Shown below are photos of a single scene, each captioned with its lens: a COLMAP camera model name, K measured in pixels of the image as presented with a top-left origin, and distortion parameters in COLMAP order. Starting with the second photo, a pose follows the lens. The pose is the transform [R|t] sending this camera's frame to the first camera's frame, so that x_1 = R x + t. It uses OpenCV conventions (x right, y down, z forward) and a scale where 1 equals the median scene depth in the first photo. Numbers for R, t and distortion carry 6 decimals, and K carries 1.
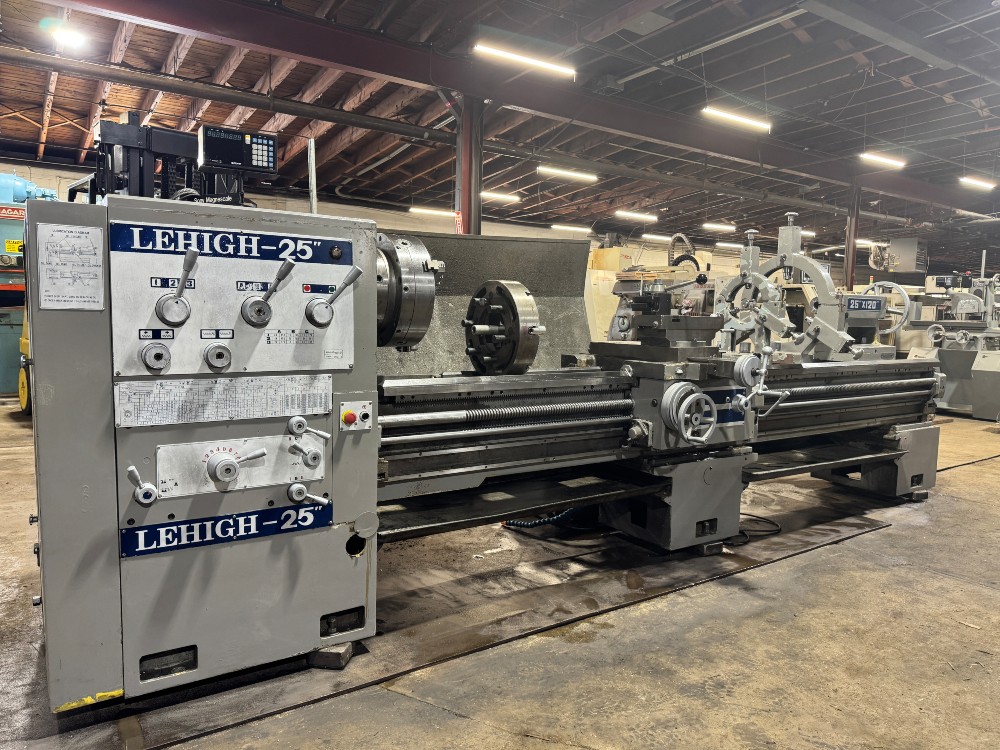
lens RADIAL K [[707.3, 0, 507.3], [0, 707.3, 377.5], [0, 0, 1]] dist [0.056863, -0.067939]
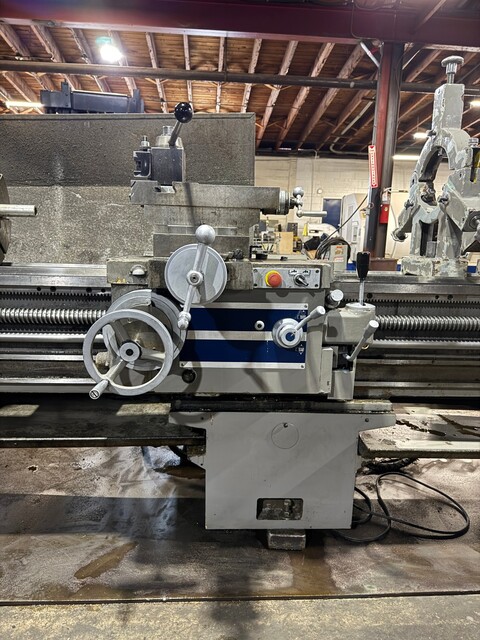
lens RADIAL K [[452.7, 0, 245.7], [0, 452.7, 325.6], [0, 0, 1]] dist [0.056863, -0.067939]
pose [[0.851348, 0.102812, -0.514428, 0.754616], [-0.059106, 0.993162, 0.100674, -0.010292], [0.521261, -0.055303, 0.851603, 1.015230]]
